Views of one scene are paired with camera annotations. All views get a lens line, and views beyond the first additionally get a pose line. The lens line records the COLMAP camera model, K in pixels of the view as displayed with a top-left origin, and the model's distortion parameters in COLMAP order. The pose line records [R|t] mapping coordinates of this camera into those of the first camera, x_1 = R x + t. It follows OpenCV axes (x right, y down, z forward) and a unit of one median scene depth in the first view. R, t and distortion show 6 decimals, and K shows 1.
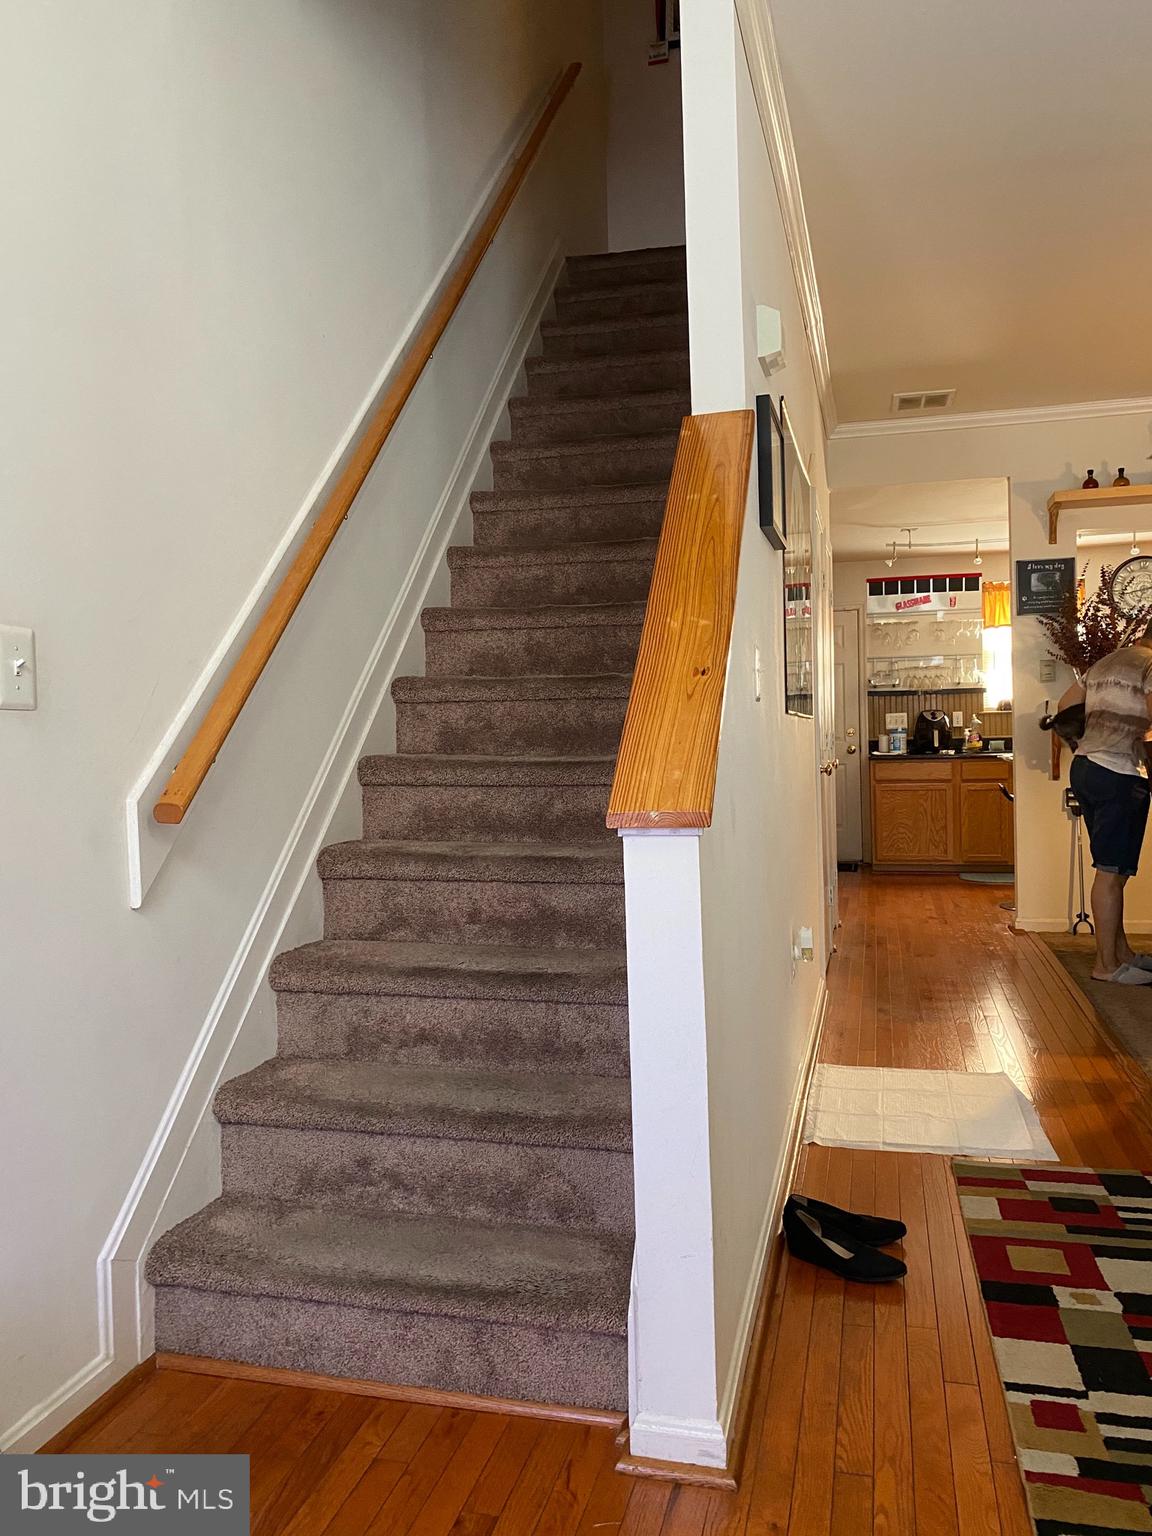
lens RADIAL K [[1179.5, 0, 536.5], [0, 1179.5, 788.2], [0, 0, 1]] dist [0.042663, -0.046918]
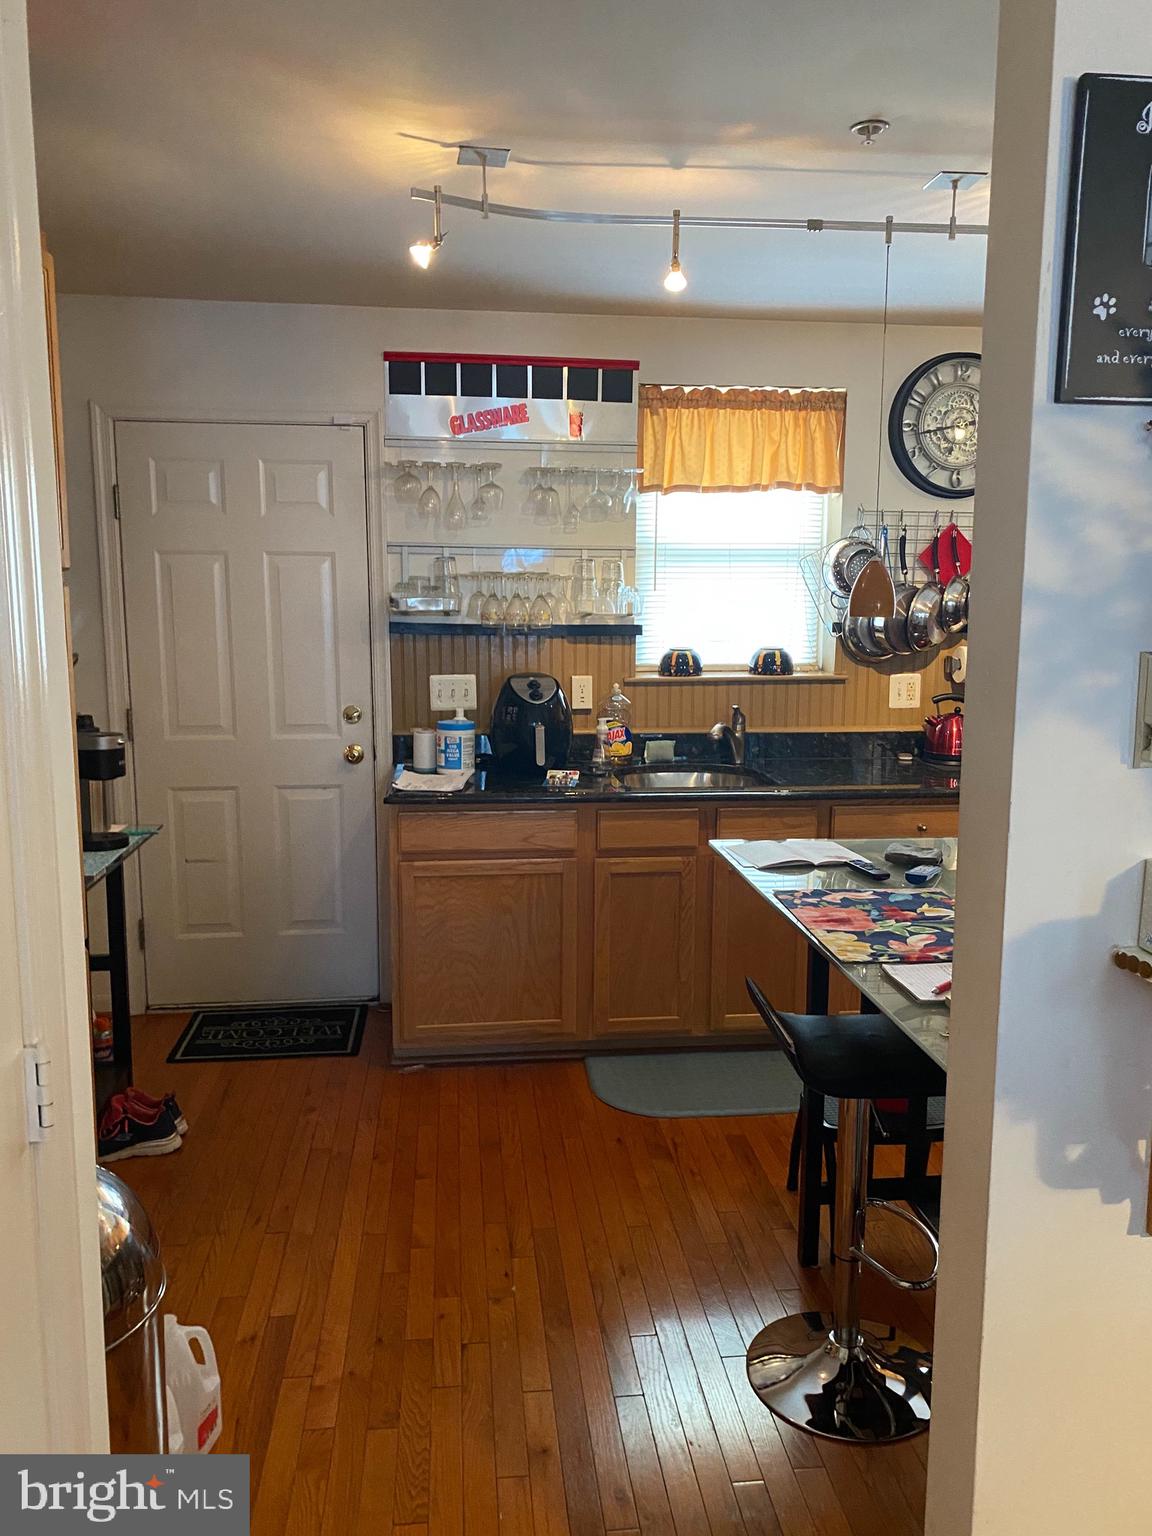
lens RADIAL K [[1179.5, 0, 579.2], [0, 1179.5, 769.2], [0, 0, 1]] dist [0.042663, -0.046918]
pose [[0.924893, -0.024937, 0.379410, 0.183669], [-0.012533, 0.995305, 0.095969, -0.072668], [-0.380022, -0.093516, 0.920238, 0.586419]]
